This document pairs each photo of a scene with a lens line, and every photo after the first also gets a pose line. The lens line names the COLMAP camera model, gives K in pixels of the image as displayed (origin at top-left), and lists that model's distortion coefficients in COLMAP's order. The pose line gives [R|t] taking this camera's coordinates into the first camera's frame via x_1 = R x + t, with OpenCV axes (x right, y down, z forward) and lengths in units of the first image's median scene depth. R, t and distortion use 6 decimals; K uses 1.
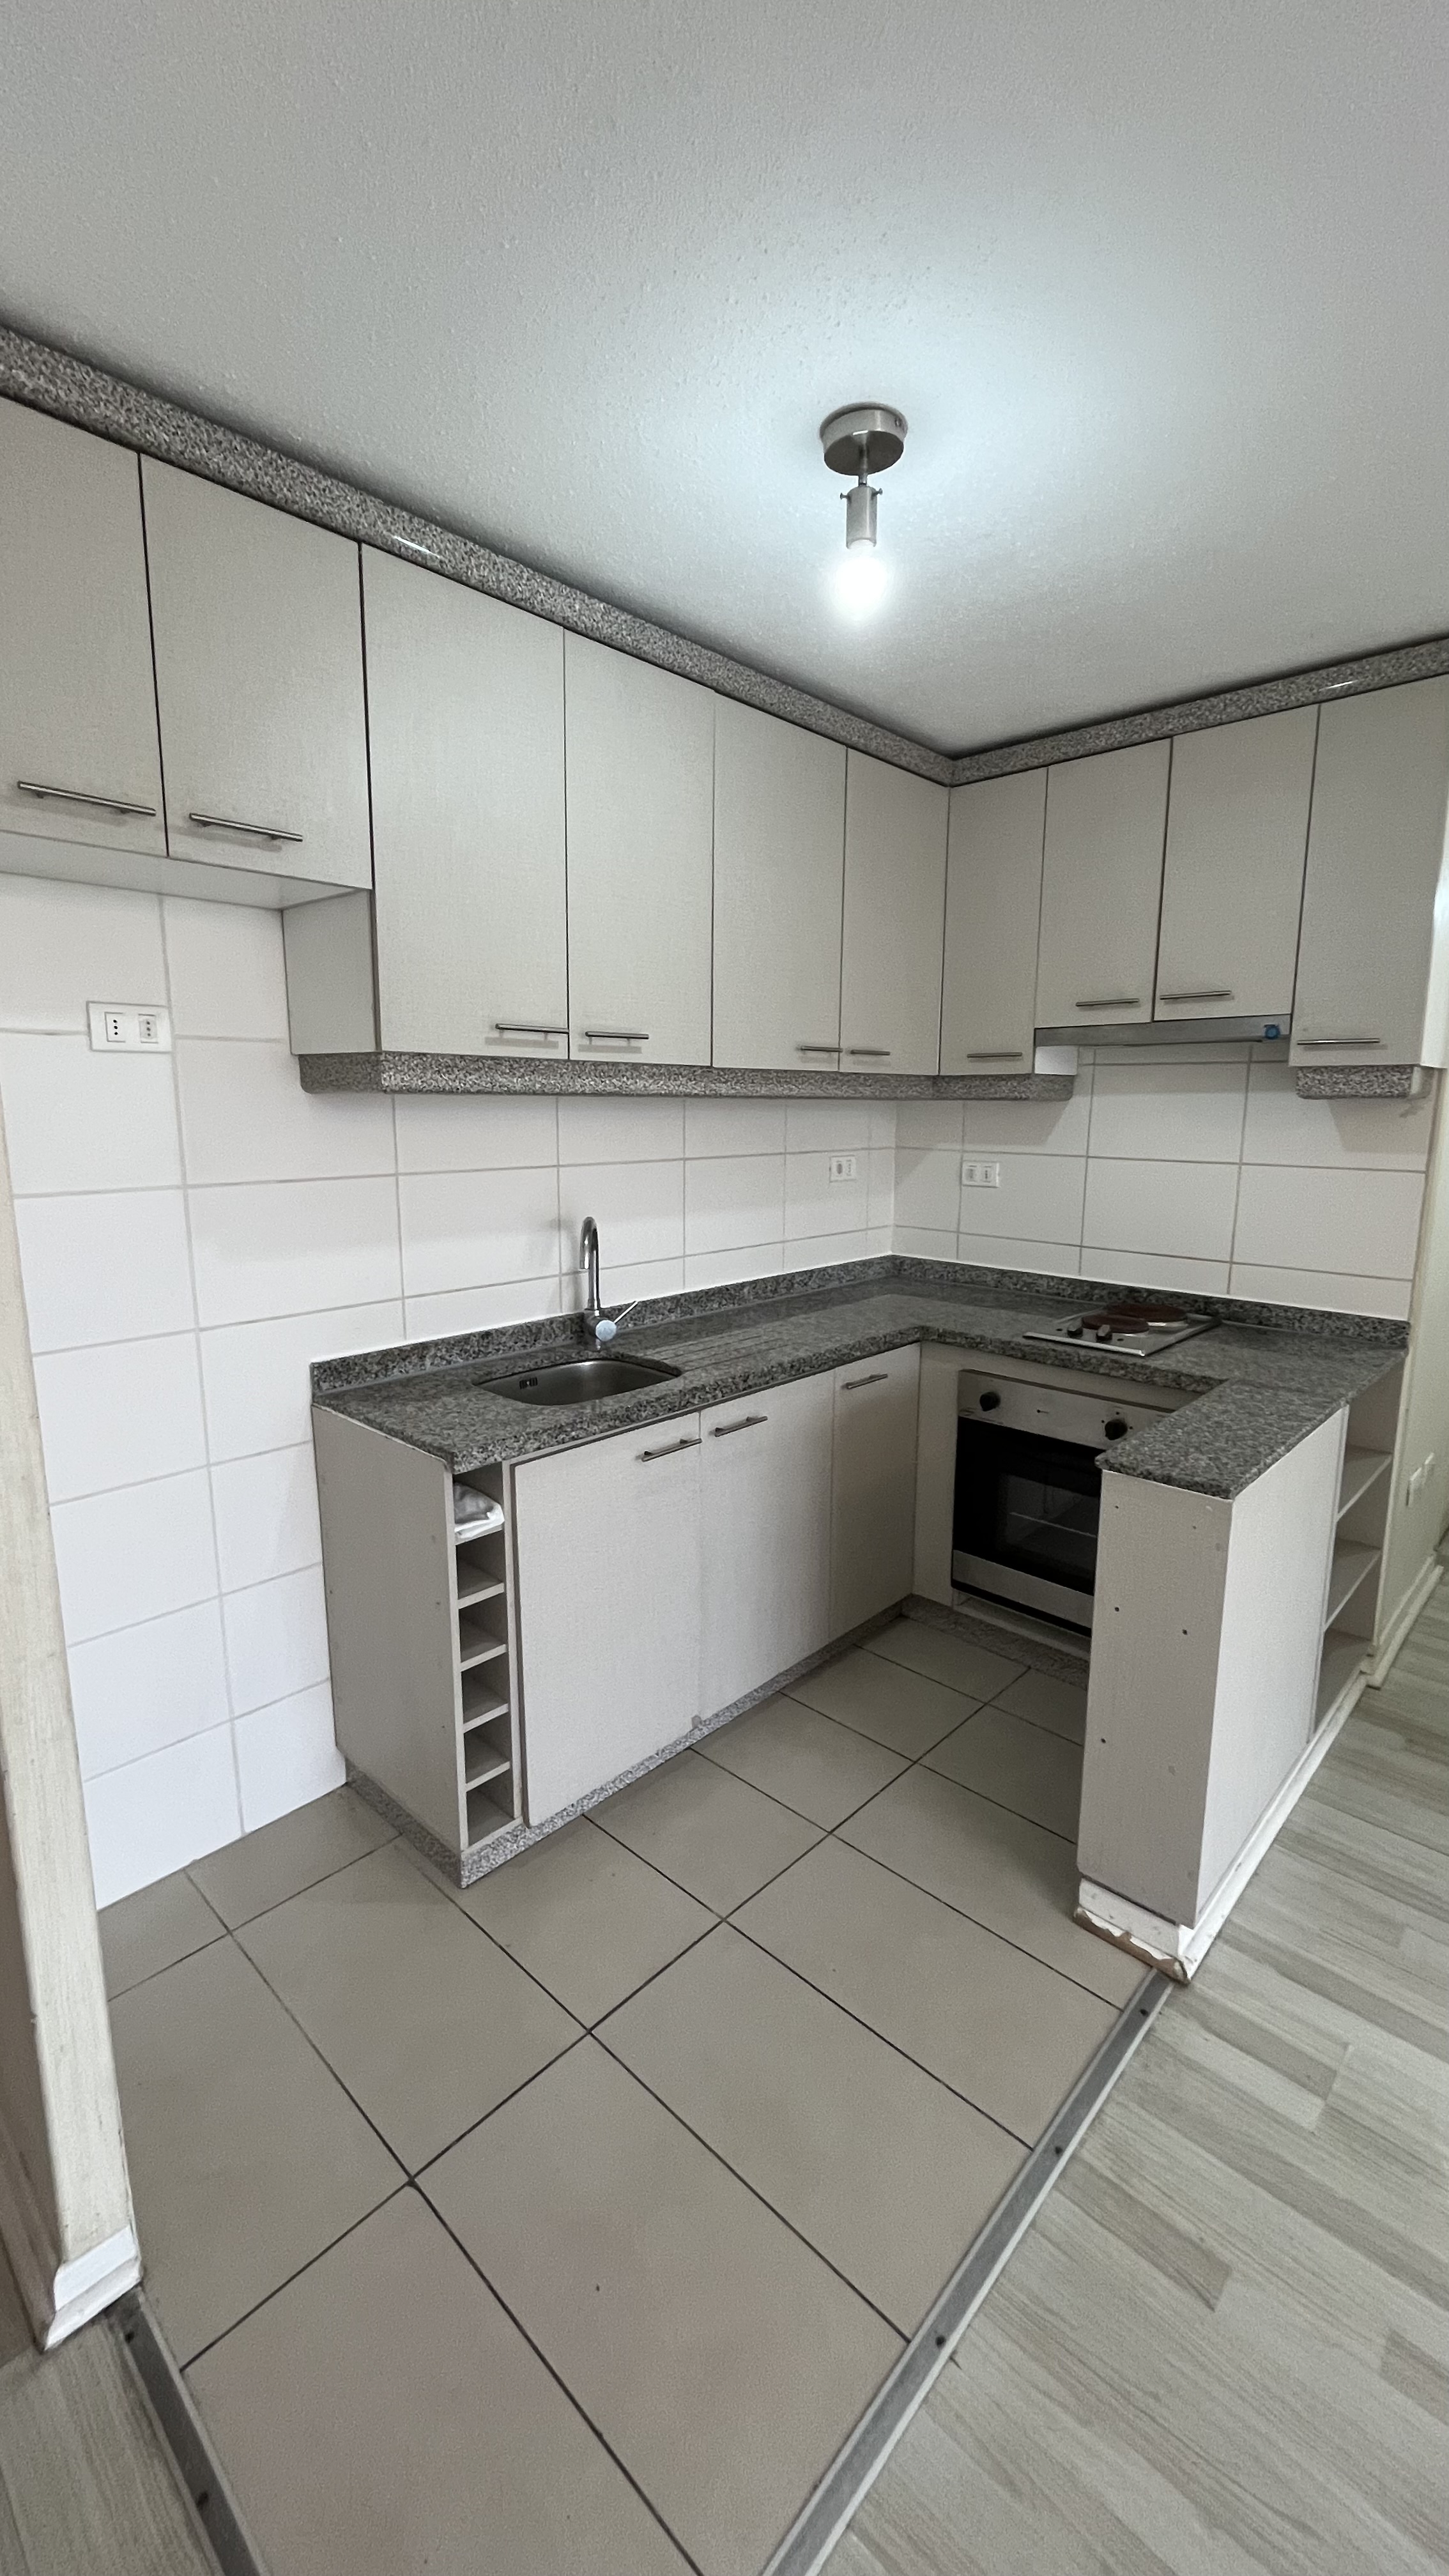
lens RADIAL K [[1036.3, 0, 725.3], [0, 1036.3, 1279.8], [0, 0, 1]] dist [-0.002182, 0.000214]
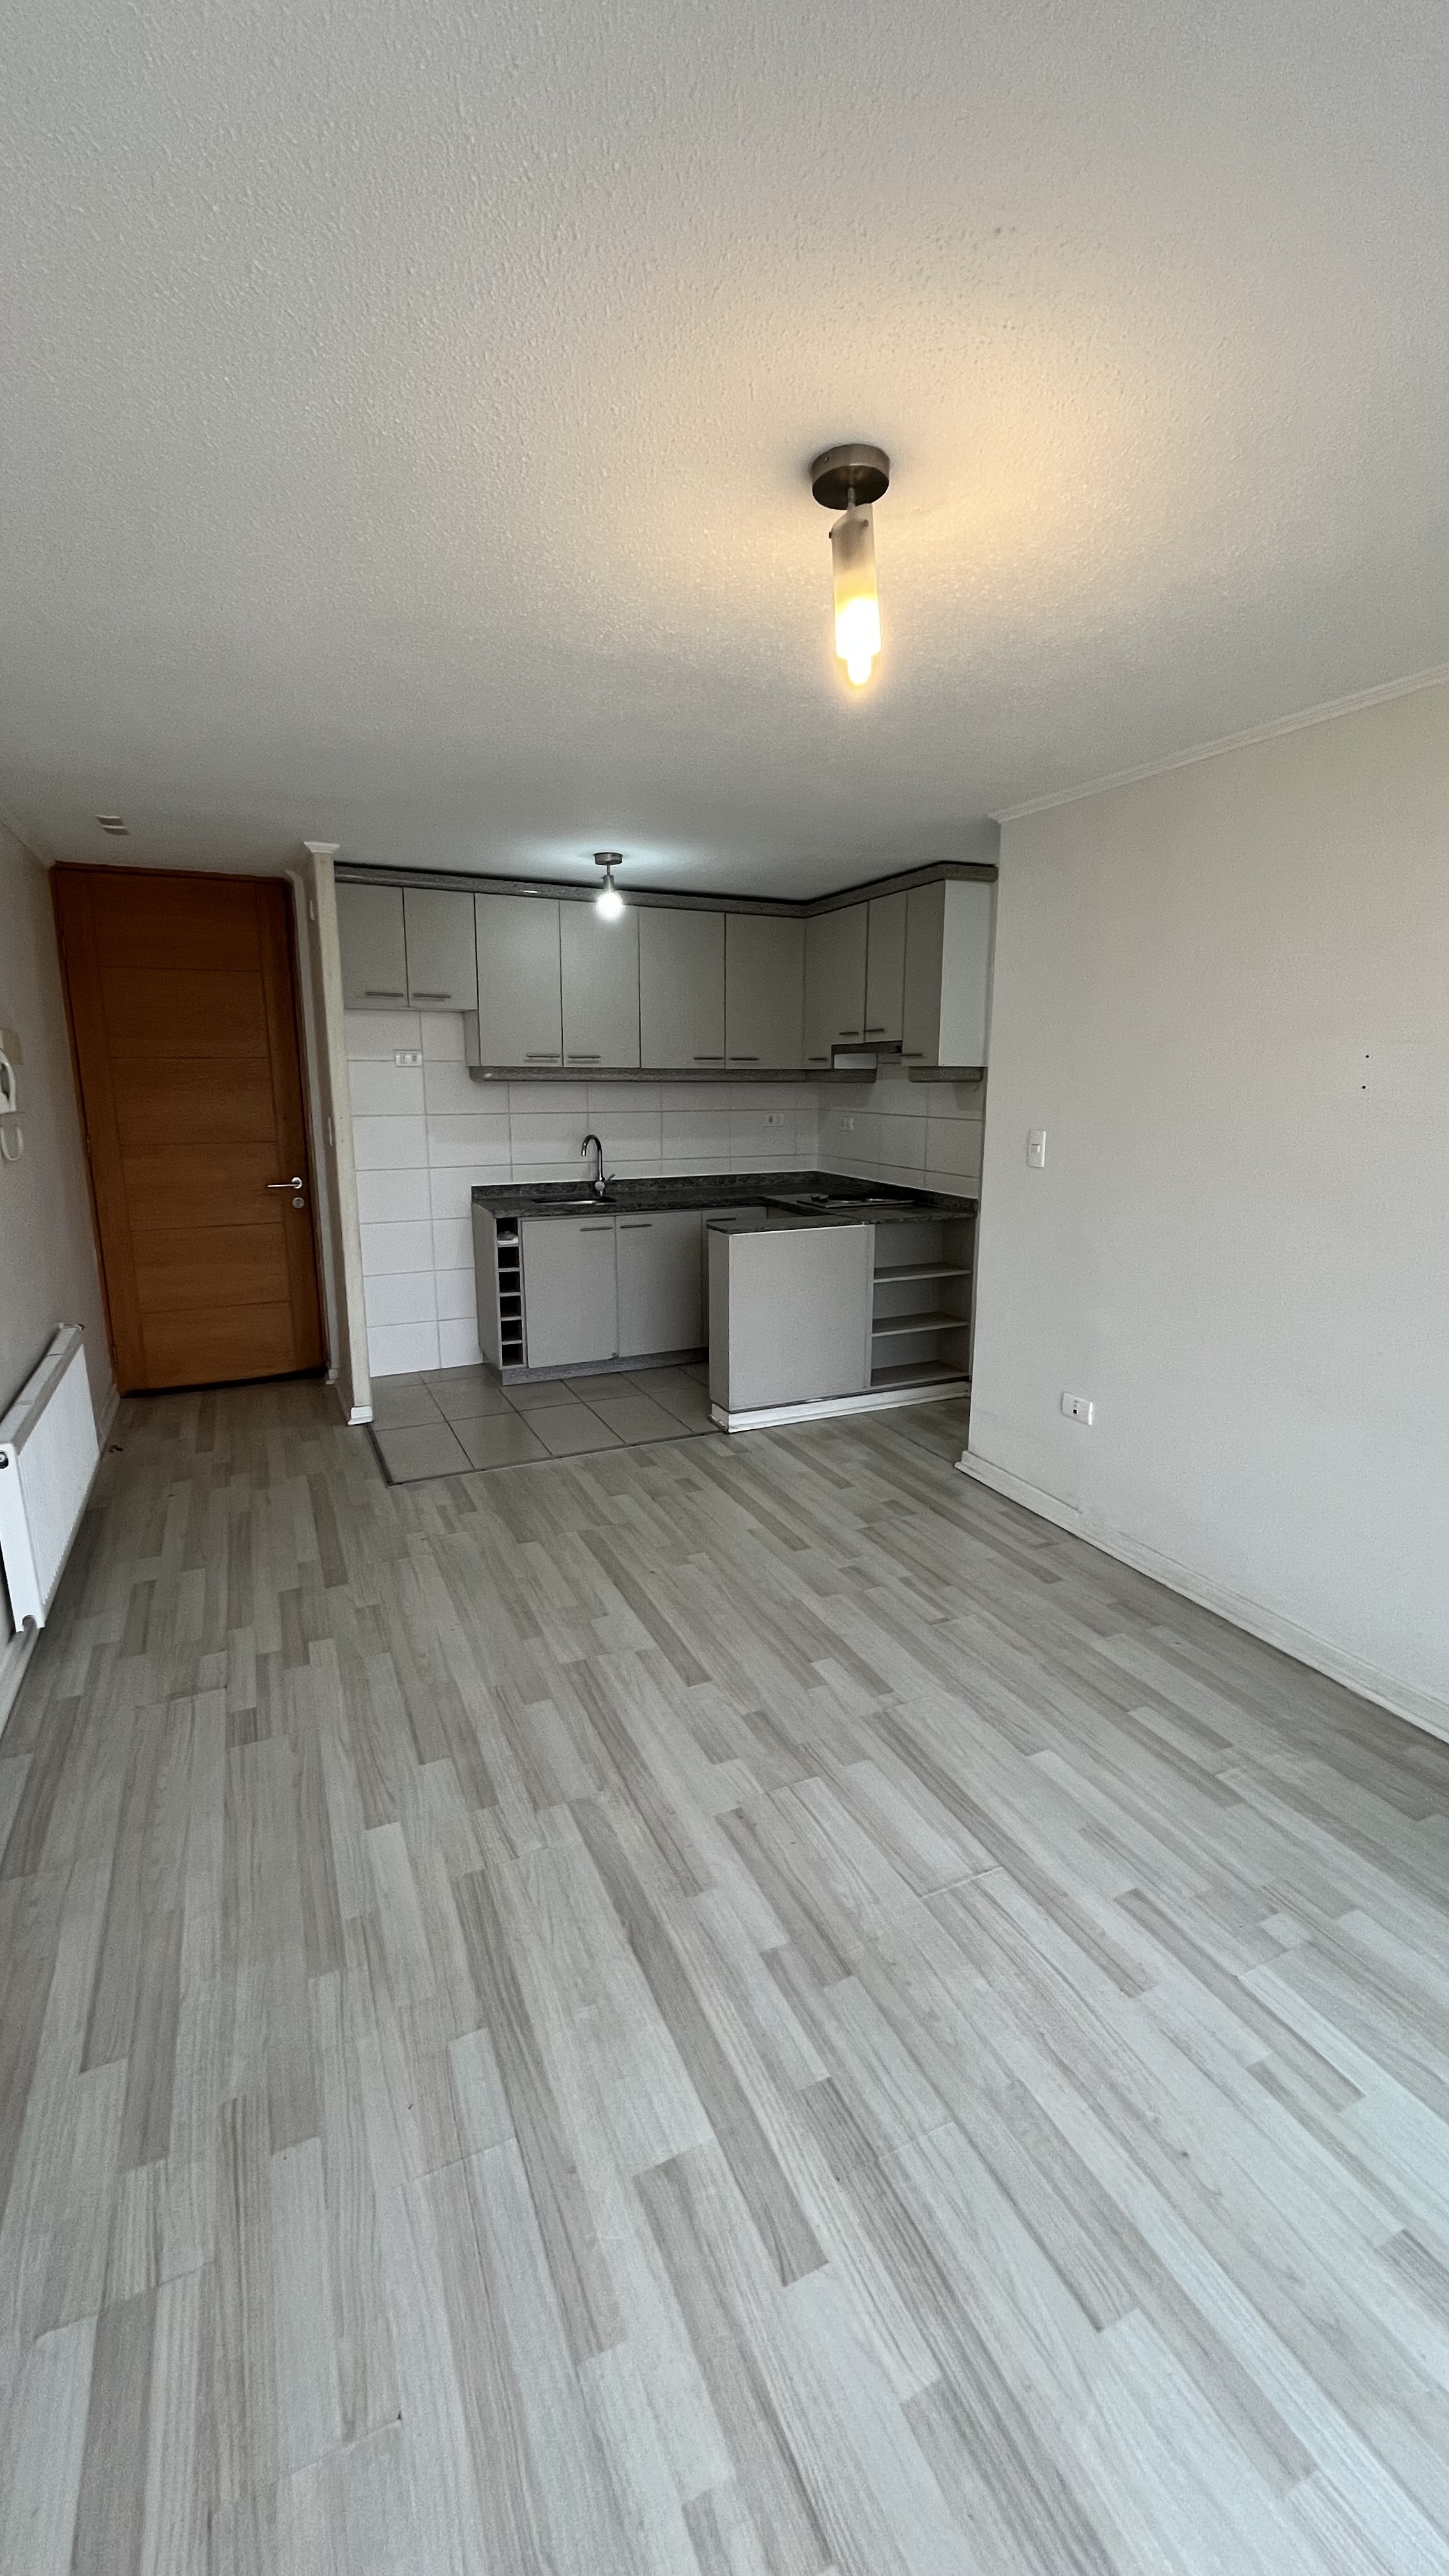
lens RADIAL K [[1036.3, 0, 720.8], [0, 1036.3, 1285.5], [0, 0, 1]] dist [-0.002182, 0.000214]
pose [[0.926634, 0.072702, -0.368867, 0.942348], [-0.062549, 0.997263, 0.039426, 0.153408], [0.370724, -0.013461, 0.928646, -0.957340]]
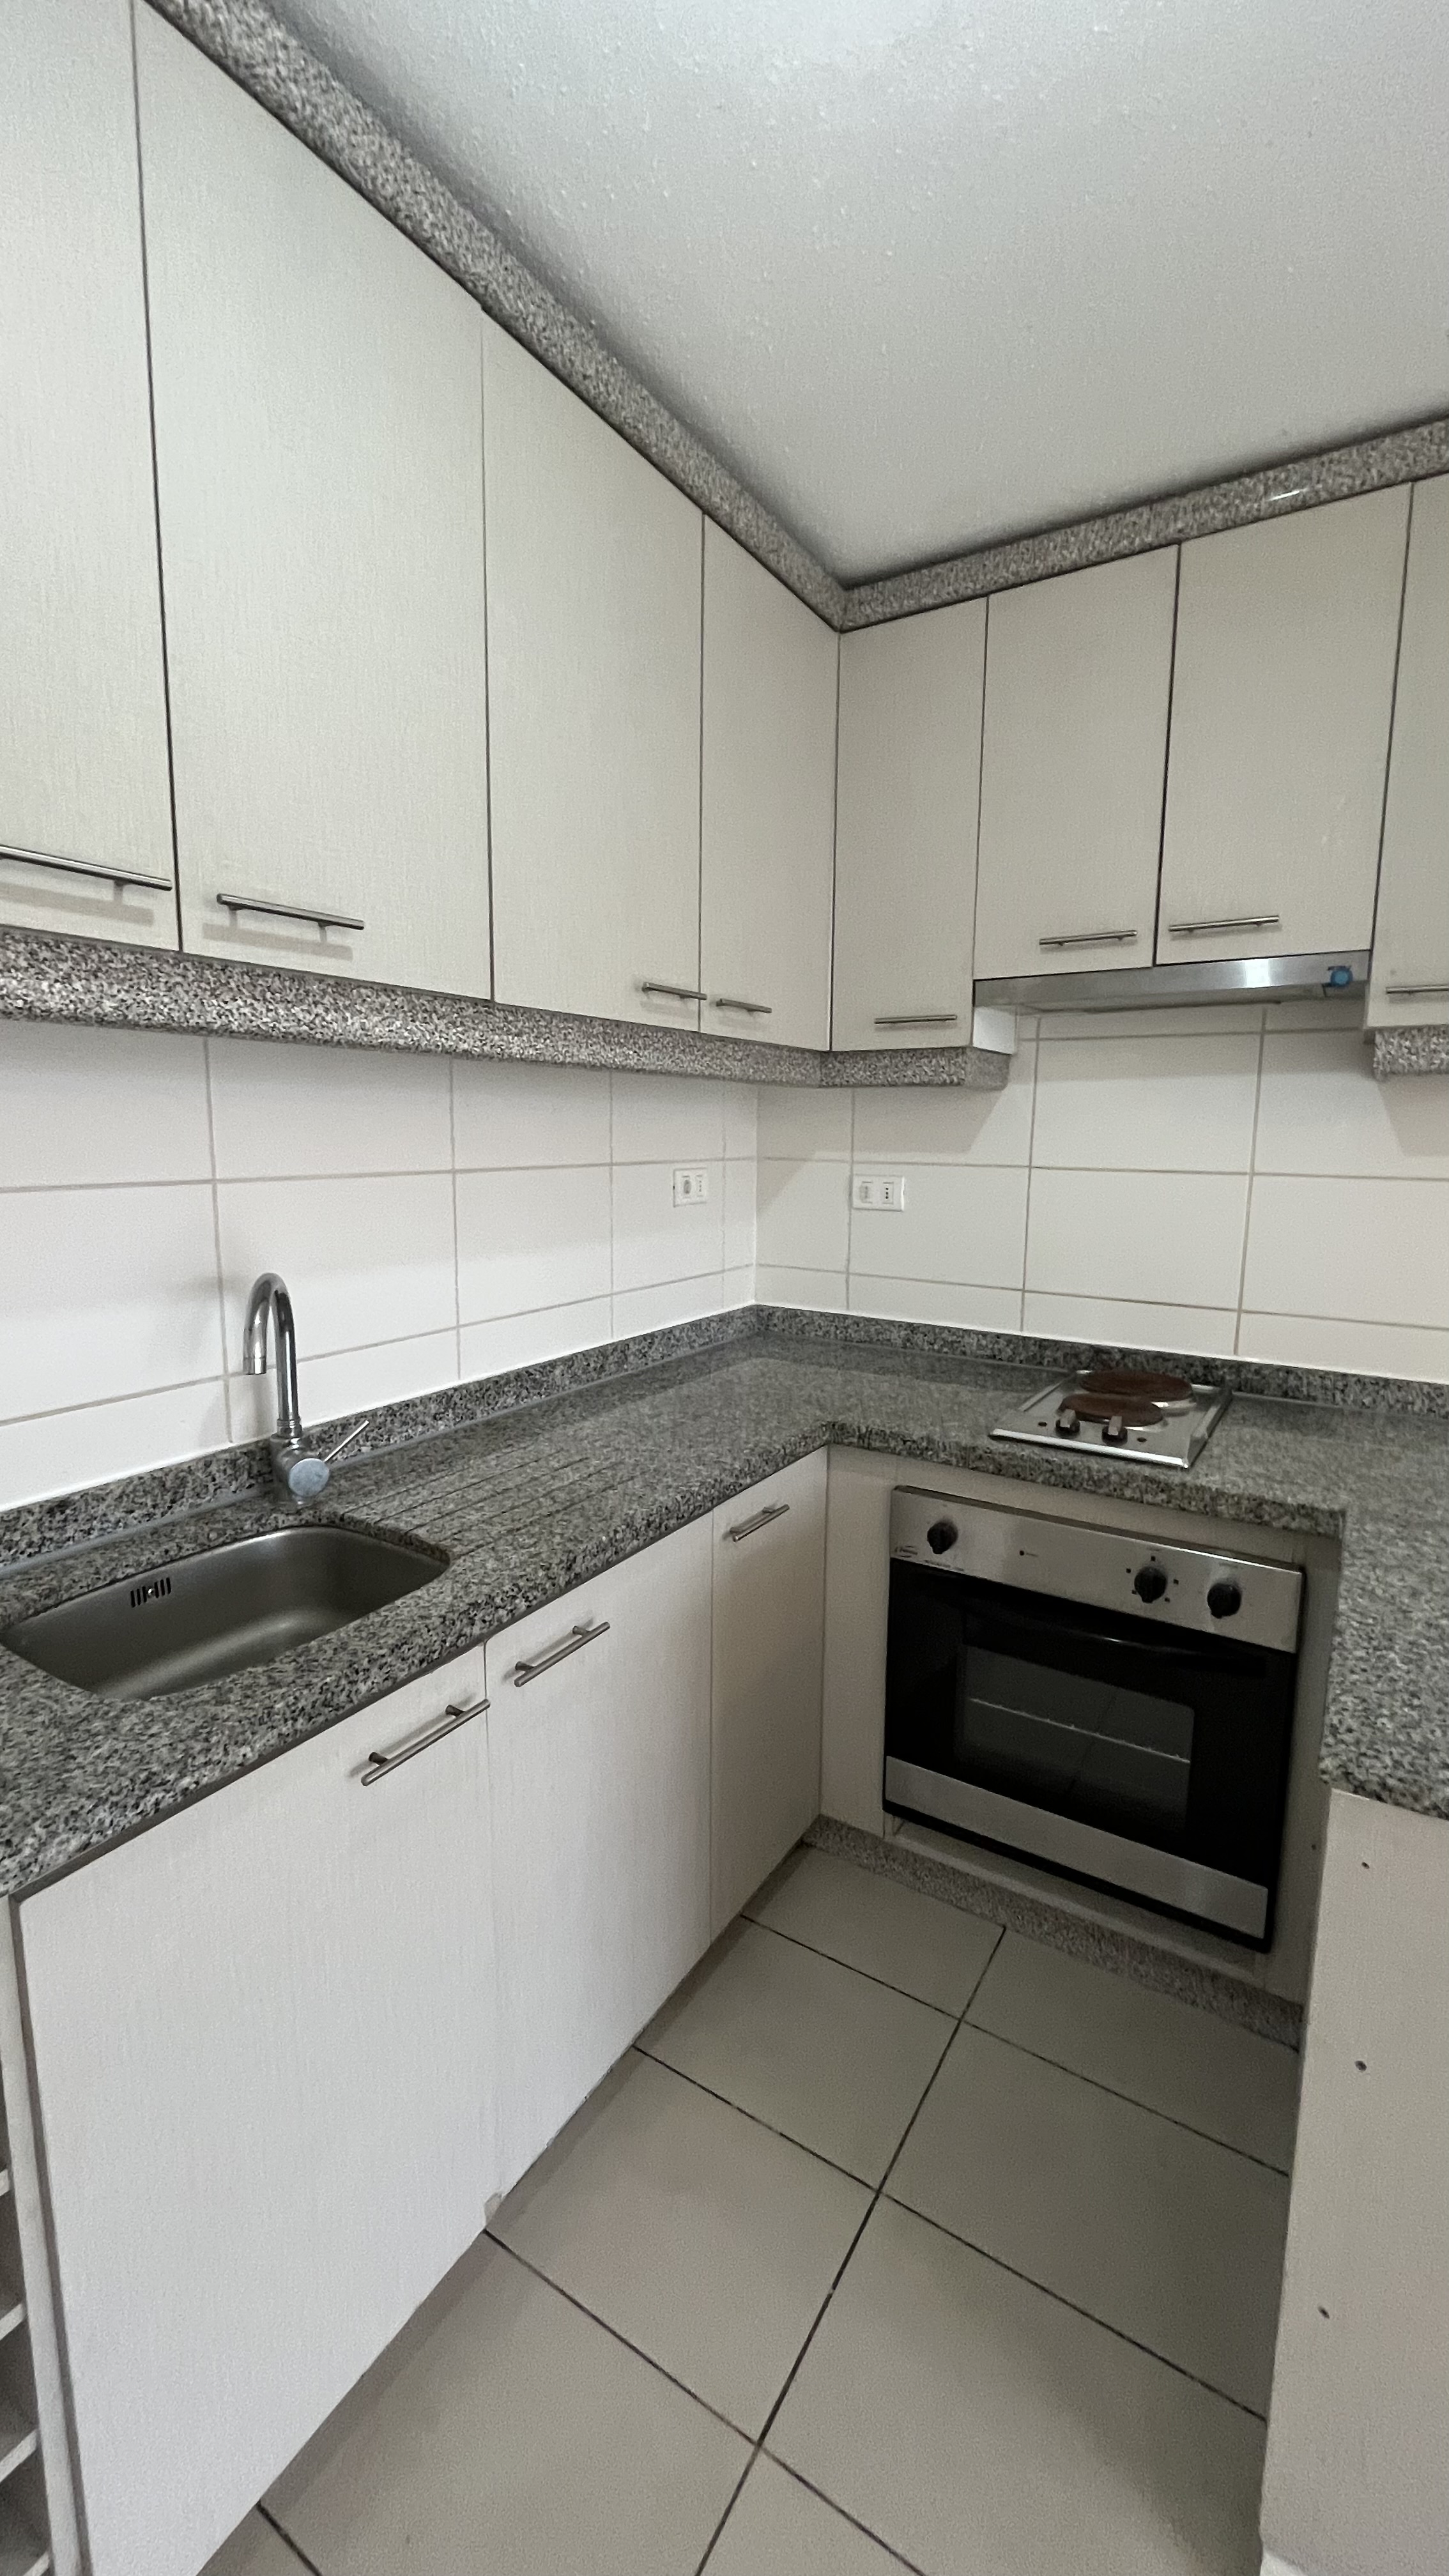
lens RADIAL K [[1036.3, 0, 728.2], [0, 1036.3, 1276.3], [0, 0, 1]] dist [-0.002182, 0.000214]
pose [[0.980055, -0.023599, 0.197318, -0.002471], [0.029065, 0.999269, -0.024852, -0.036798], [-0.196587, 0.030092, 0.980024, 0.402838]]
